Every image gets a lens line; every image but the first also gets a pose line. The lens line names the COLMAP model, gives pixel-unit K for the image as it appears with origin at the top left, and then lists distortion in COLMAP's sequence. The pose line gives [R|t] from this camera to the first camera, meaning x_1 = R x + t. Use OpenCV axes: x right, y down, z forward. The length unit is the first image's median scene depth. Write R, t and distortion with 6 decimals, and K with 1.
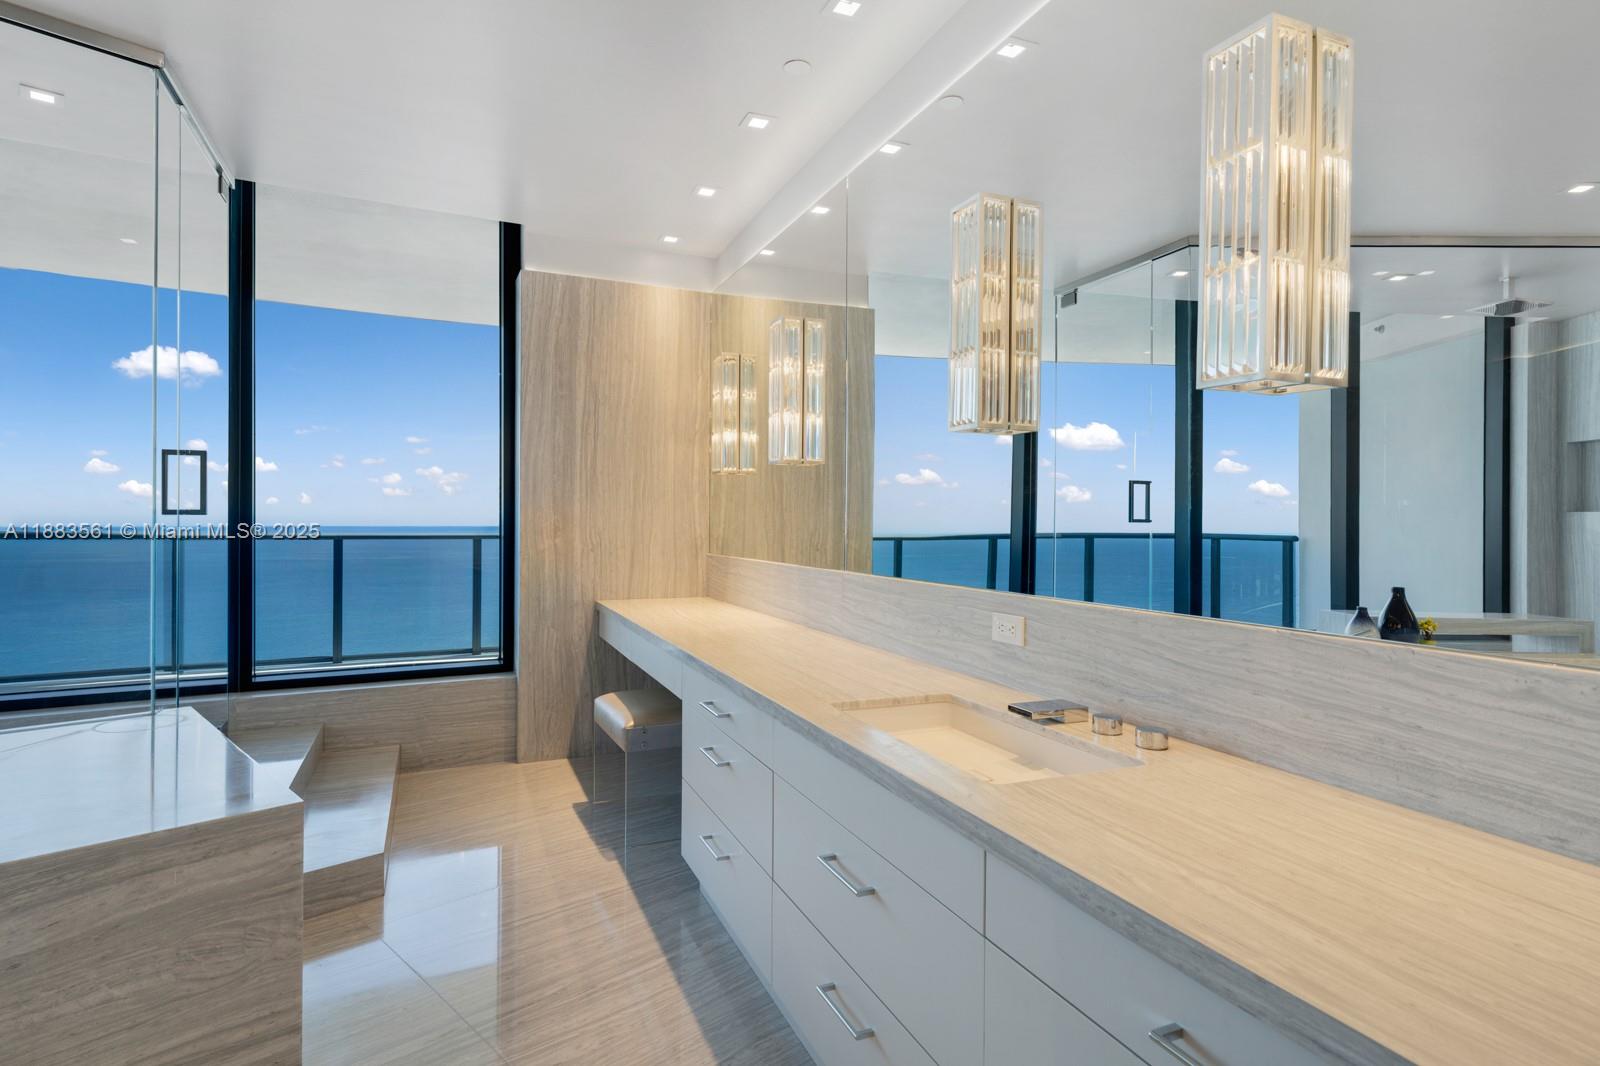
lens RADIAL K [[875.8, 0, 799.3], [0, 875.8, 525.1], [0, 0, 1]] dist [0.001392, 0.000062]
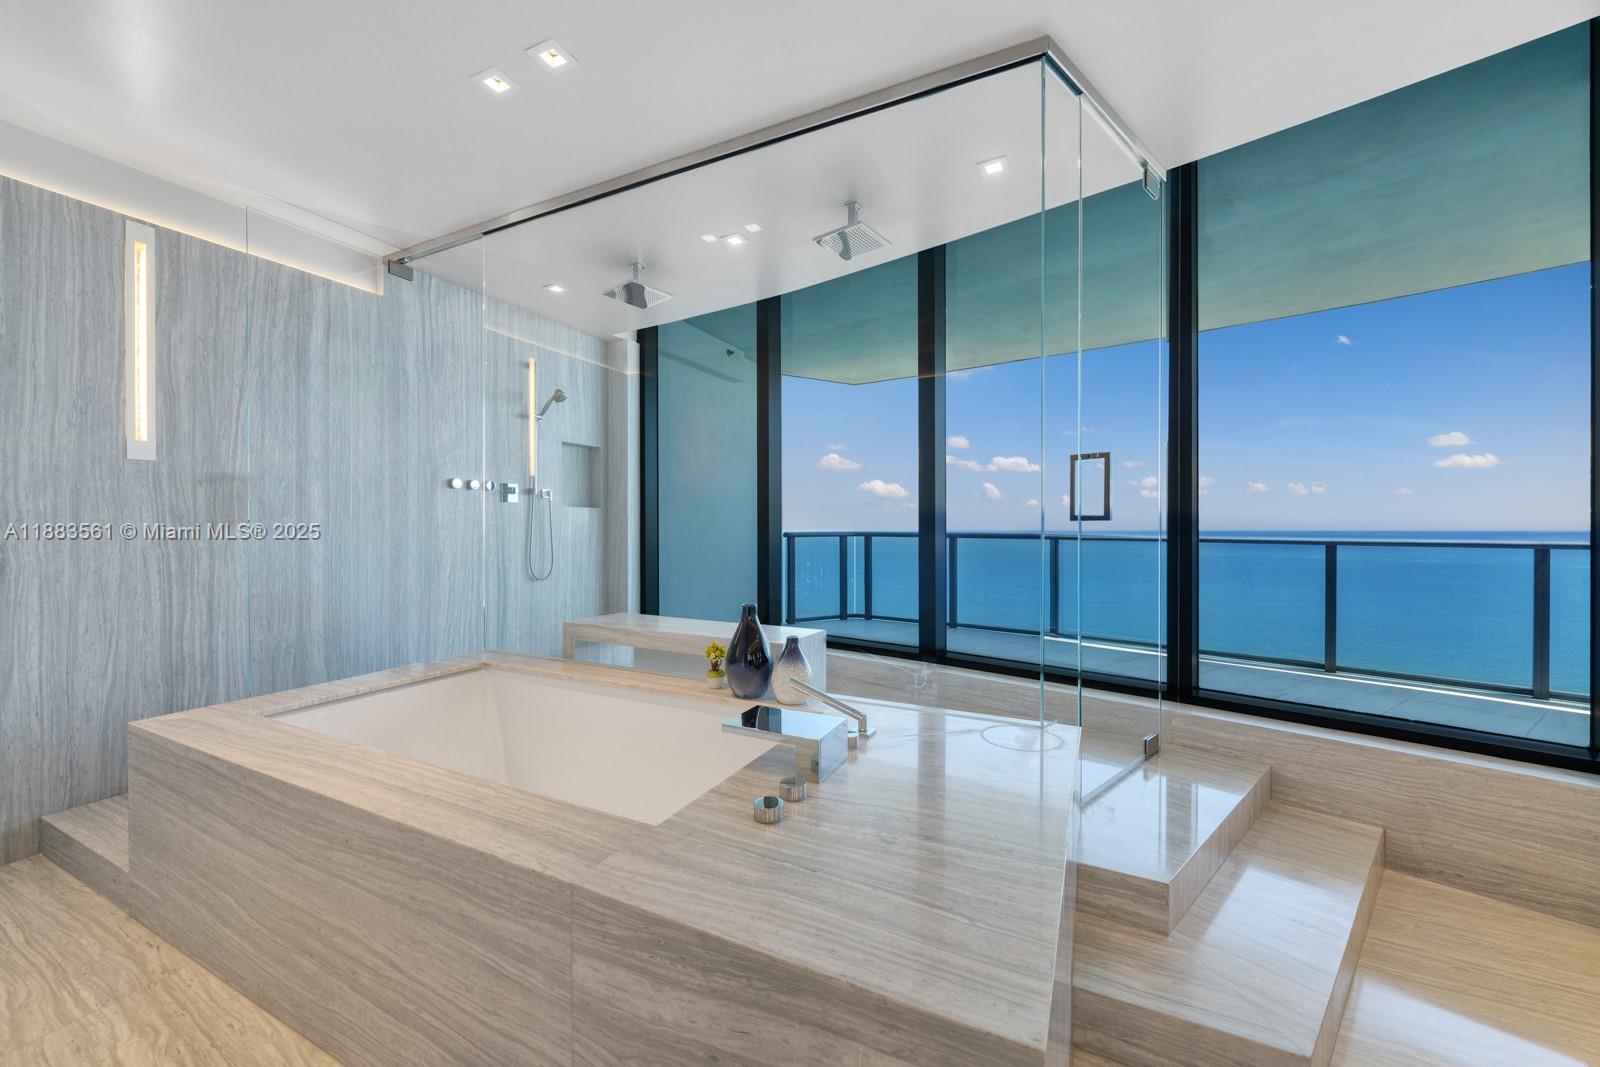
lens RADIAL K [[614.8, 0, 796.5], [0, 614.8, 523.0], [0, 0, 1]] dist [-0.000823, -0.000177]
pose [[0.326396, -0.002809, -0.945229, -0.167122], [-0.004054, 0.999982, -0.004372, -0.005006], [0.945225, 0.005259, 0.326379, 0.475141]]
